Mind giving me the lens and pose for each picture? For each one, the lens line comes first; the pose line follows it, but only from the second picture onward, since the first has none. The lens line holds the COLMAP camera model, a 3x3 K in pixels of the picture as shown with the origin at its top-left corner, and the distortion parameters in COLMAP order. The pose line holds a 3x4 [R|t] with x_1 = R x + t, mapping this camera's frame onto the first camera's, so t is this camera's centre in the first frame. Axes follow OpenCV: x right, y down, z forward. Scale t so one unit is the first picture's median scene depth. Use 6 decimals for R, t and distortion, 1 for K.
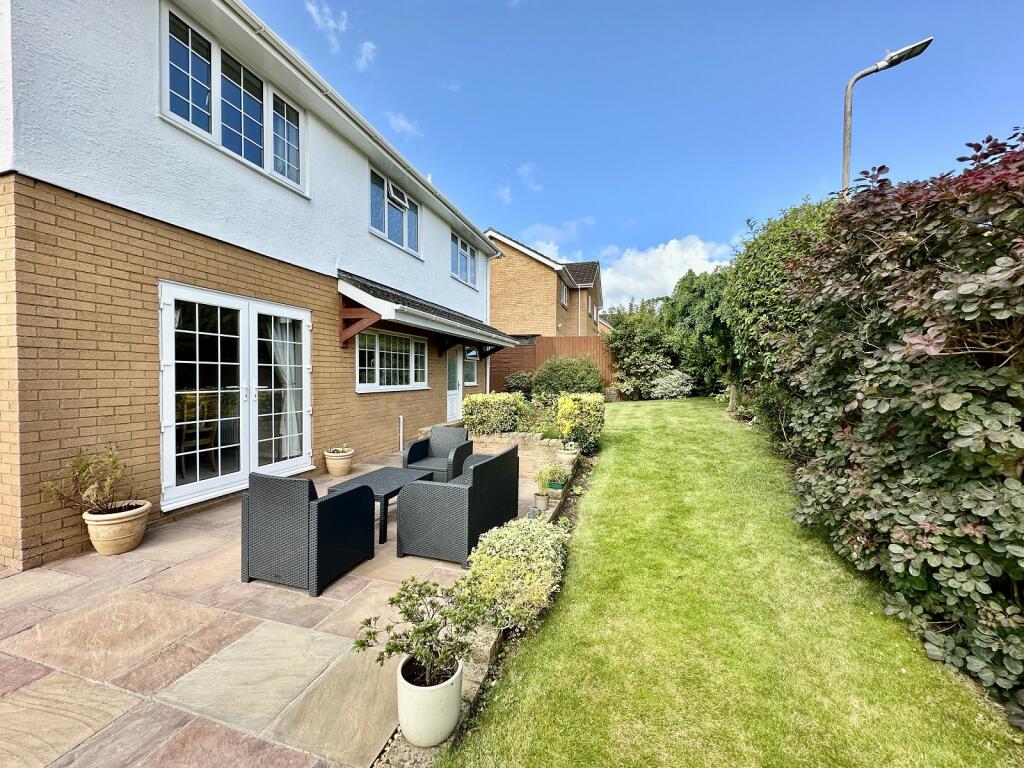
lens RADIAL K [[408.7, 0, 514.2], [0, 408.7, 383.4], [0, 0, 1]] dist [-0.000653, 0.000121]
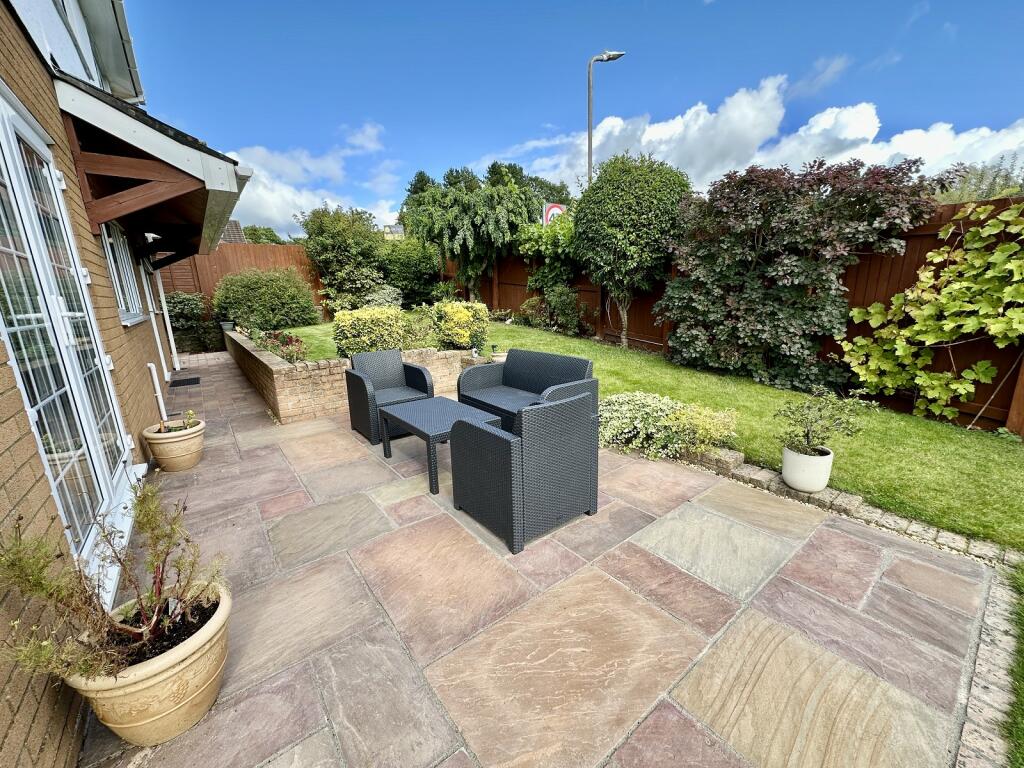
lens RADIAL K [[408.7, 0, 514.2], [0, 408.7, 383.4], [0, 0, 1]] dist [-0.000653, 0.000121]
pose [[0.580768, -0.207455, 0.787192, -0.715916], [0.055688, 0.974843, 0.215824, 0.013019], [-0.812162, -0.081507, 0.577710, 0.360281]]
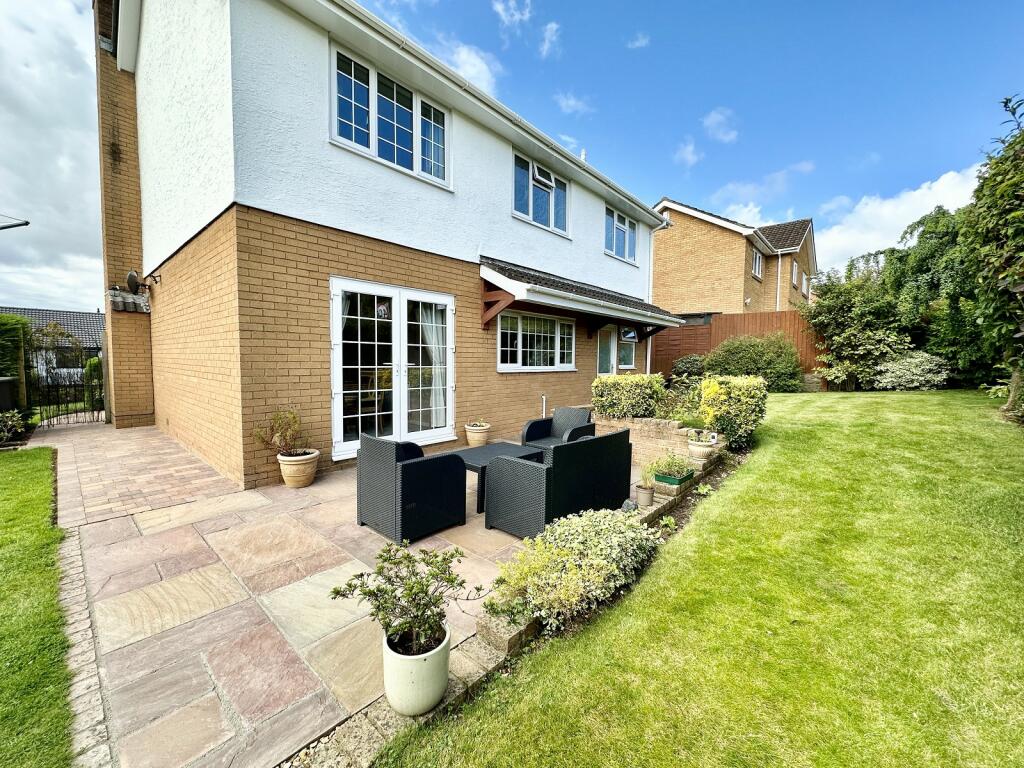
lens RADIAL K [[408.7, 0, 514.2], [0, 408.7, 383.4], [0, 0, 1]] dist [-0.000653, 0.000121]
pose [[0.904628, 0.026189, -0.425397, 0.140738], [-0.011989, 0.999279, 0.036024, 0.018502], [0.426033, -0.027488, 0.904290, 0.081855]]
